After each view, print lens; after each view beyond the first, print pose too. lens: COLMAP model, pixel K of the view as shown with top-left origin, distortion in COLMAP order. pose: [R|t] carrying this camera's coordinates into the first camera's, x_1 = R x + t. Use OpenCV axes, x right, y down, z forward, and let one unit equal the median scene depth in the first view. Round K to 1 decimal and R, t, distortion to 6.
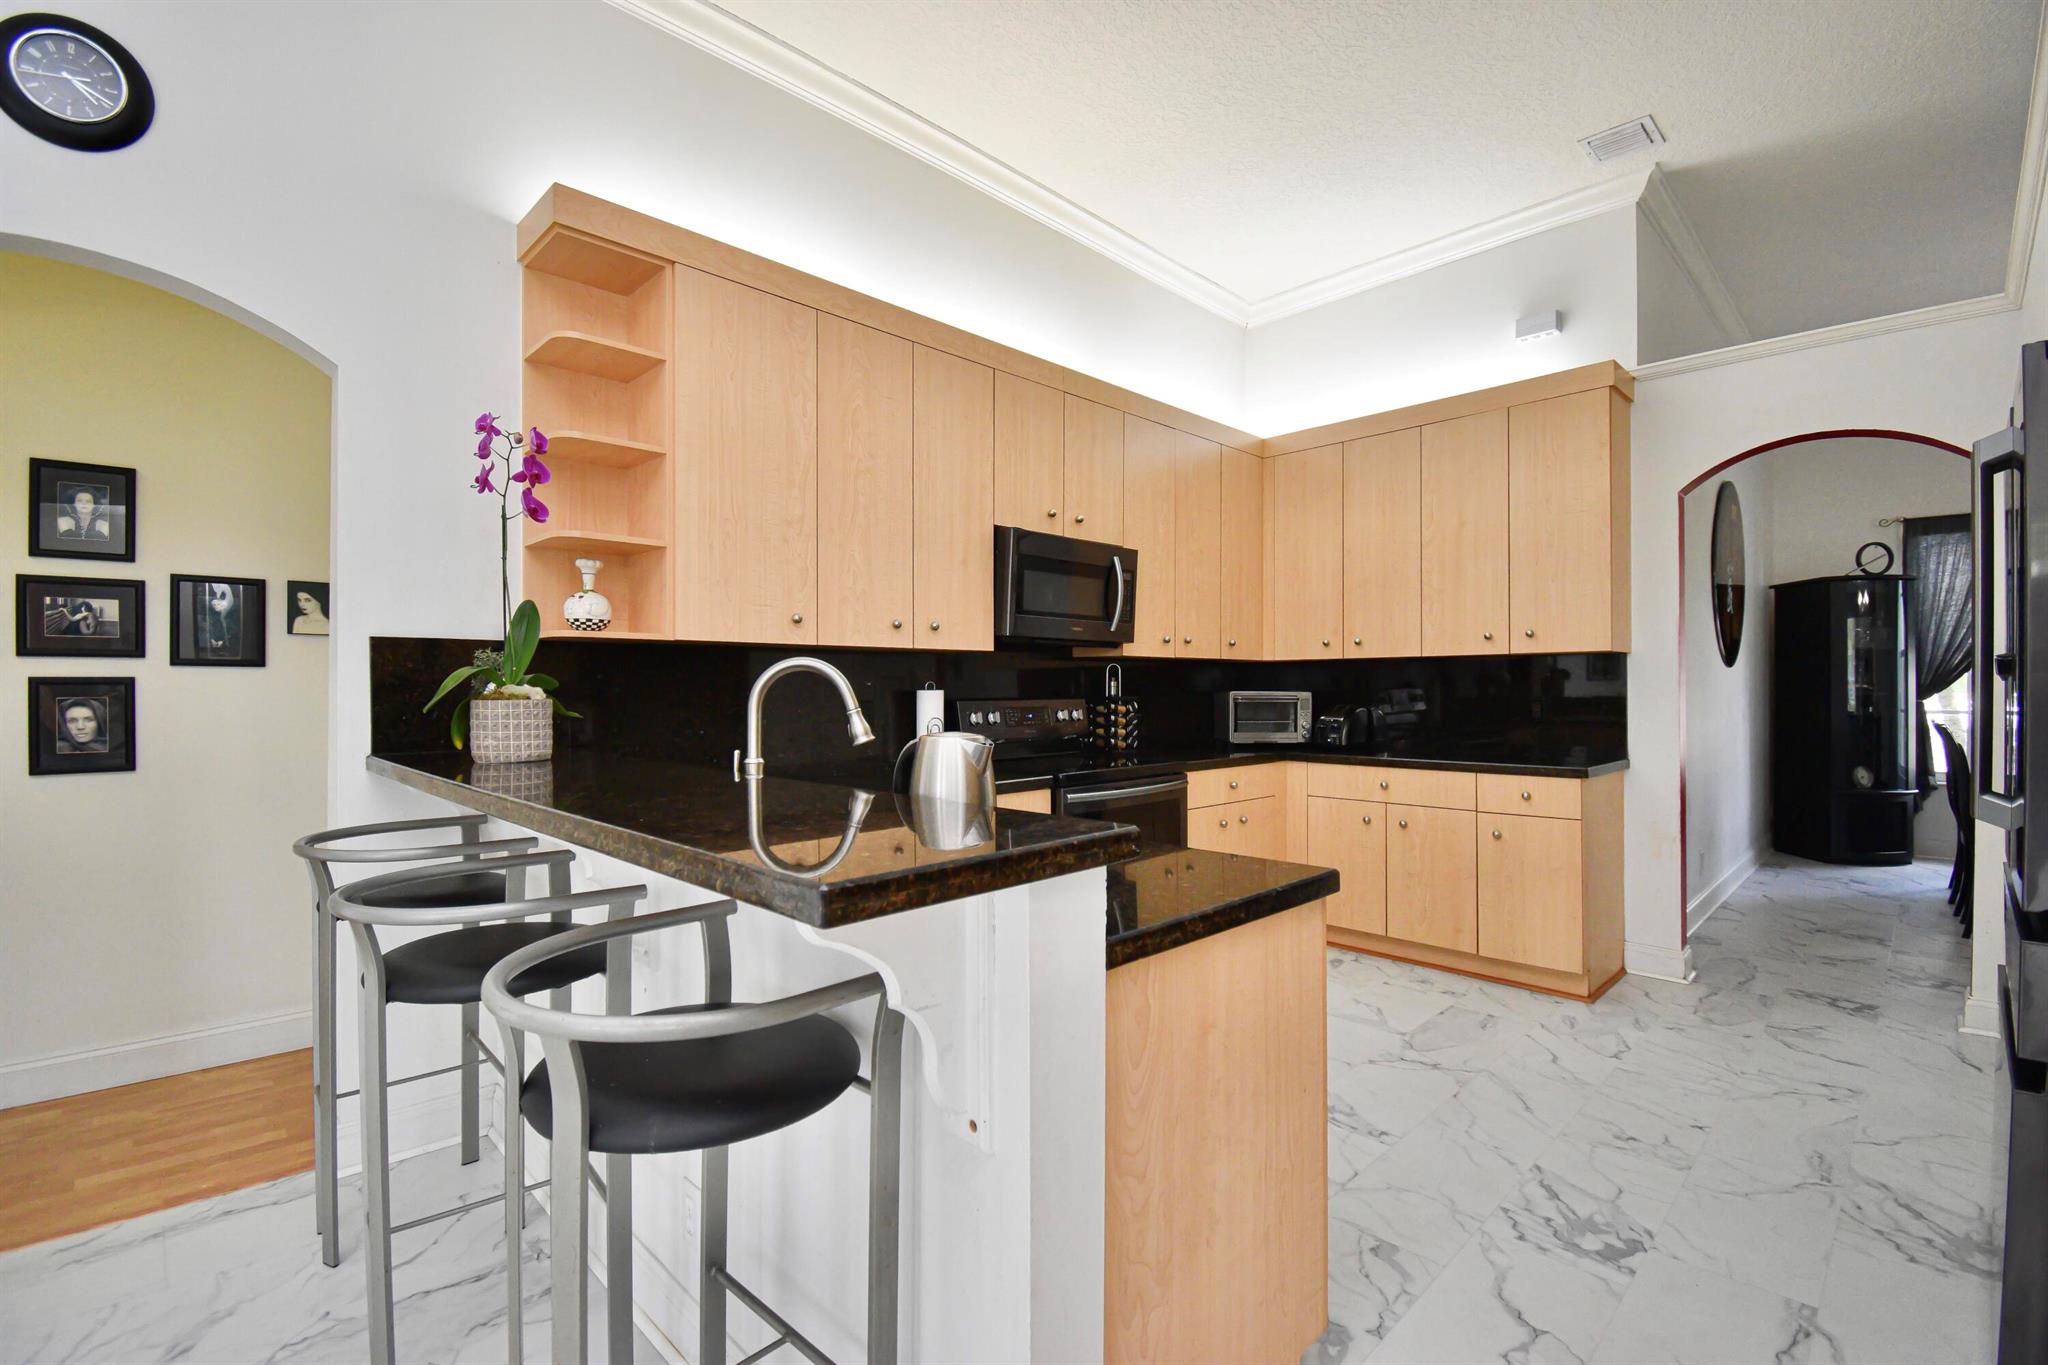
lens RADIAL K [[928.4, 0, 1019.9], [0, 928.4, 682.9], [0, 0, 1]] dist [-0.003075, -0.011313]
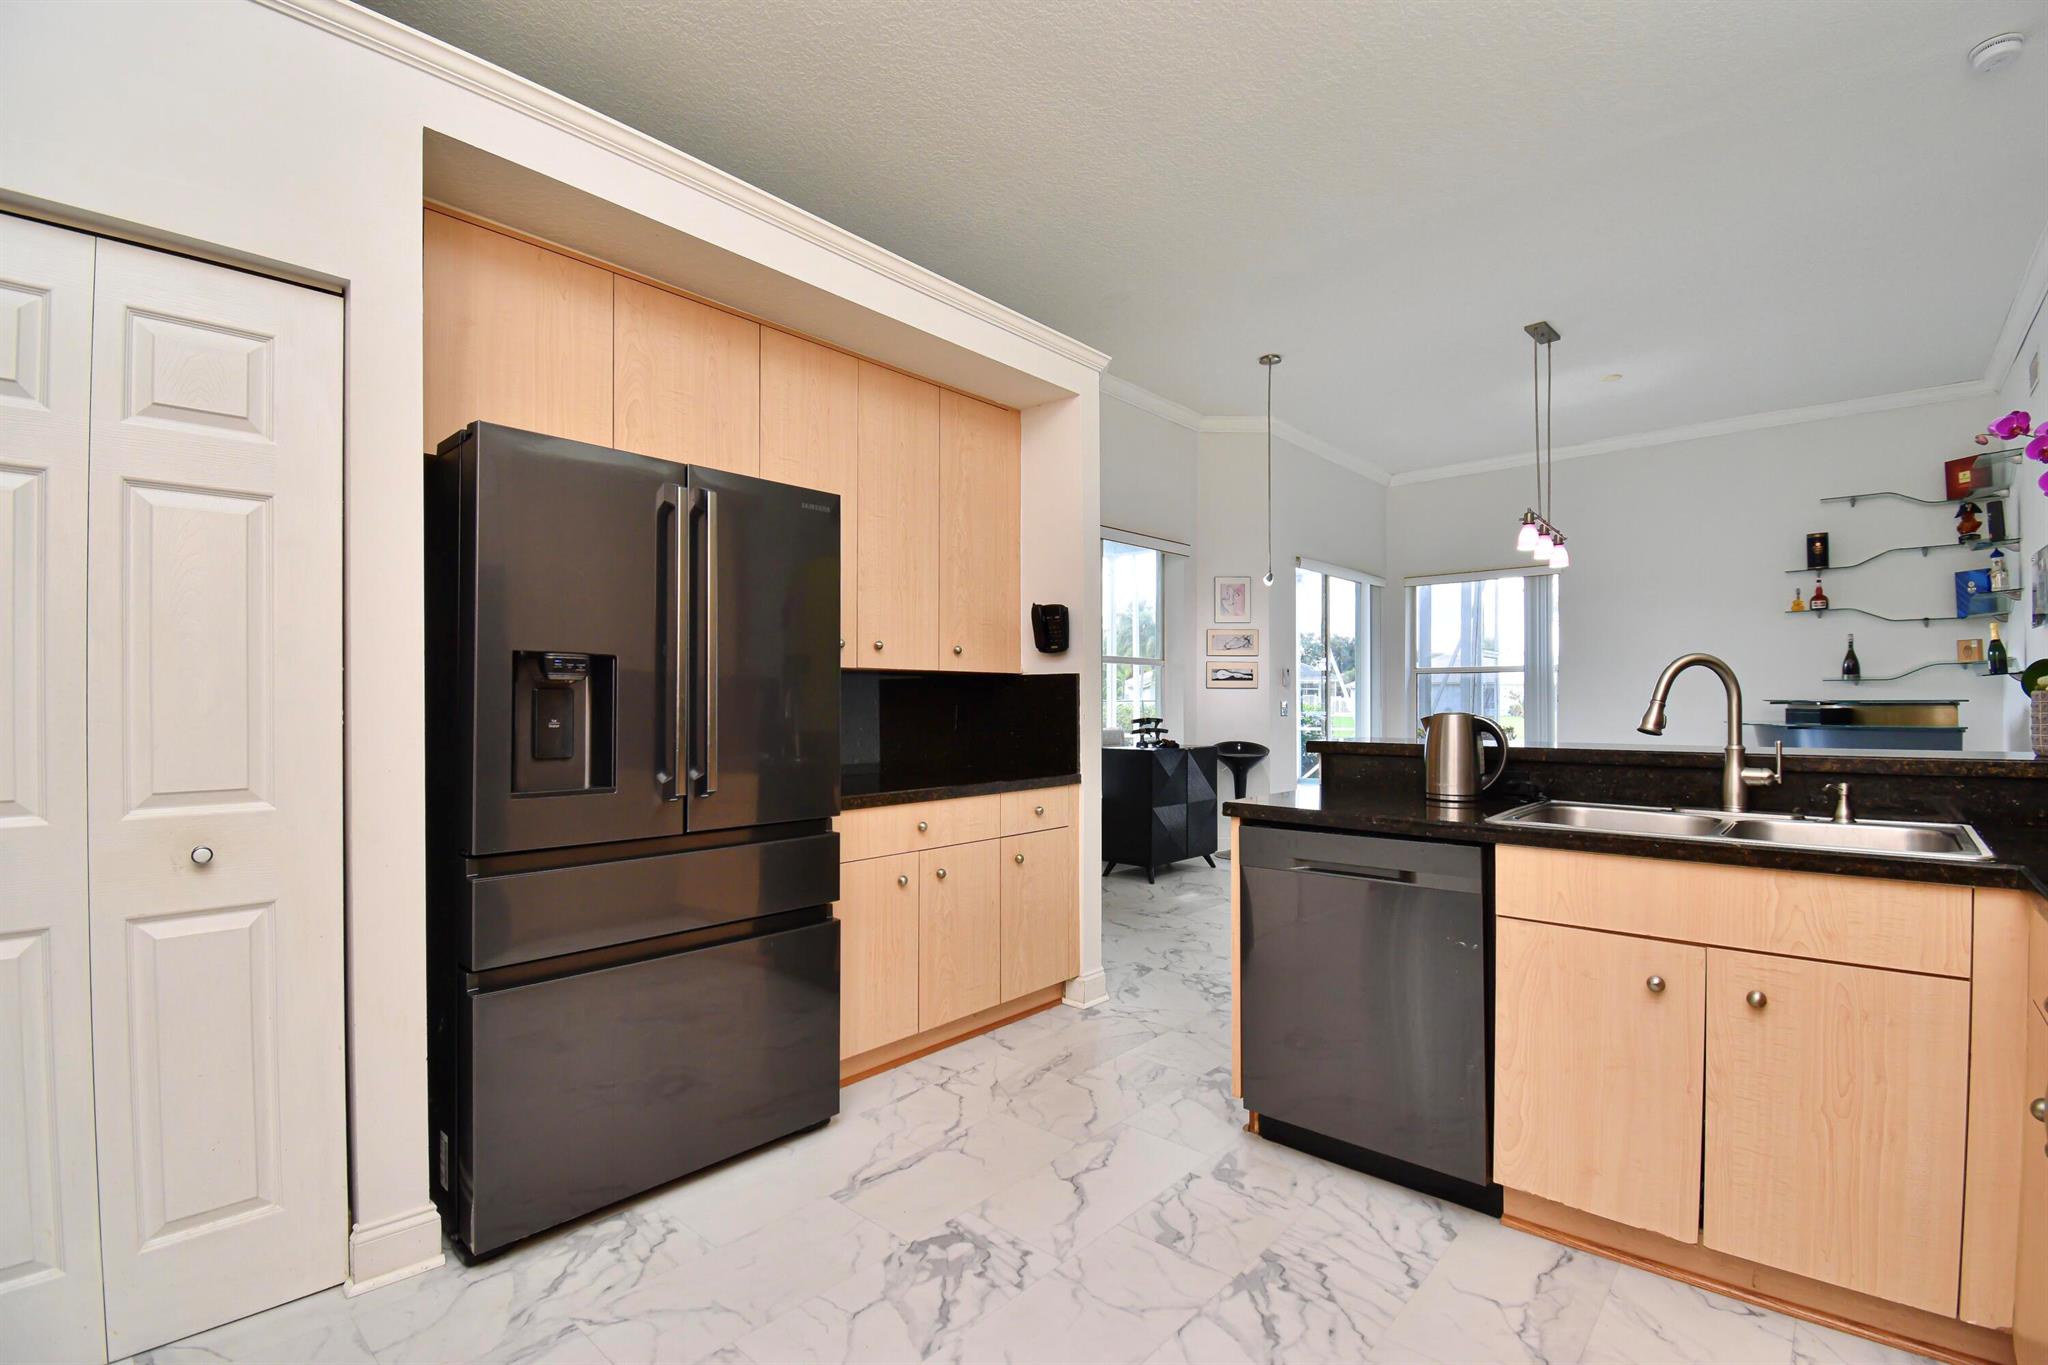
lens RADIAL K [[928.4, 0, 1037.4], [0, 928.4, 697.0], [0, 0, 1]] dist [-0.003075, -0.011313]
pose [[-0.997518, 0.003565, -0.070317, 0.355662], [0.004030, 0.999971, -0.006481, 0.014958], [0.070292, -0.006749, -0.997504, 1.173906]]
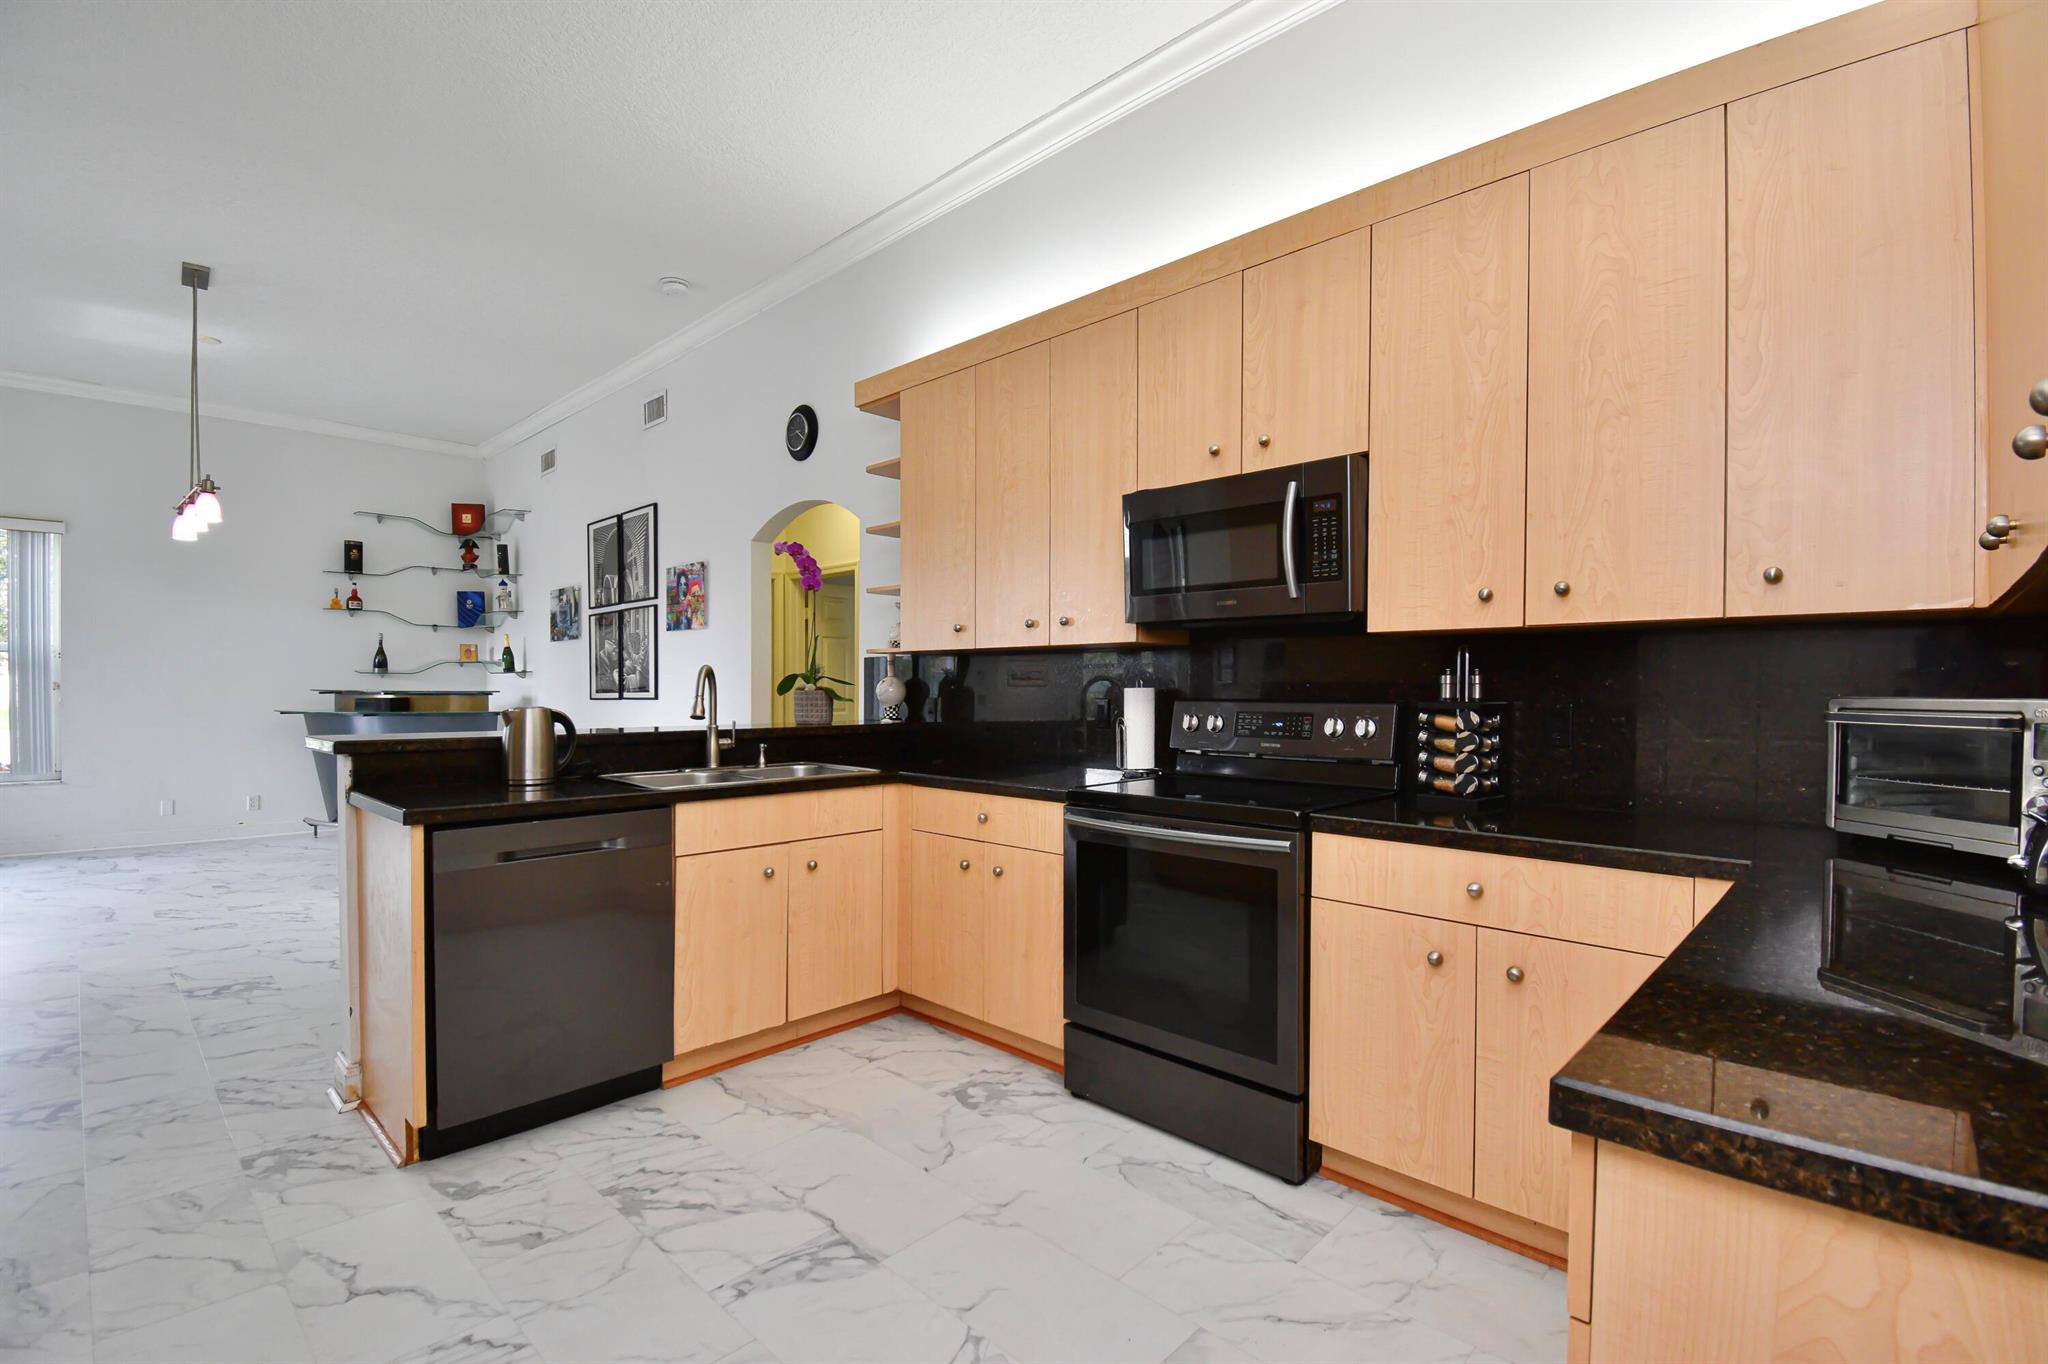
lens RADIAL K [[928.4, 0, 1034.0], [0, 928.4, 692.3], [0, 0, 1]] dist [-0.003075, -0.011313]
pose [[0.028898, 0.009311, -0.999539, 0.826338], [0.002396, 0.999953, 0.009384, 0.003531], [0.999580, -0.002666, 0.028874, 0.888848]]
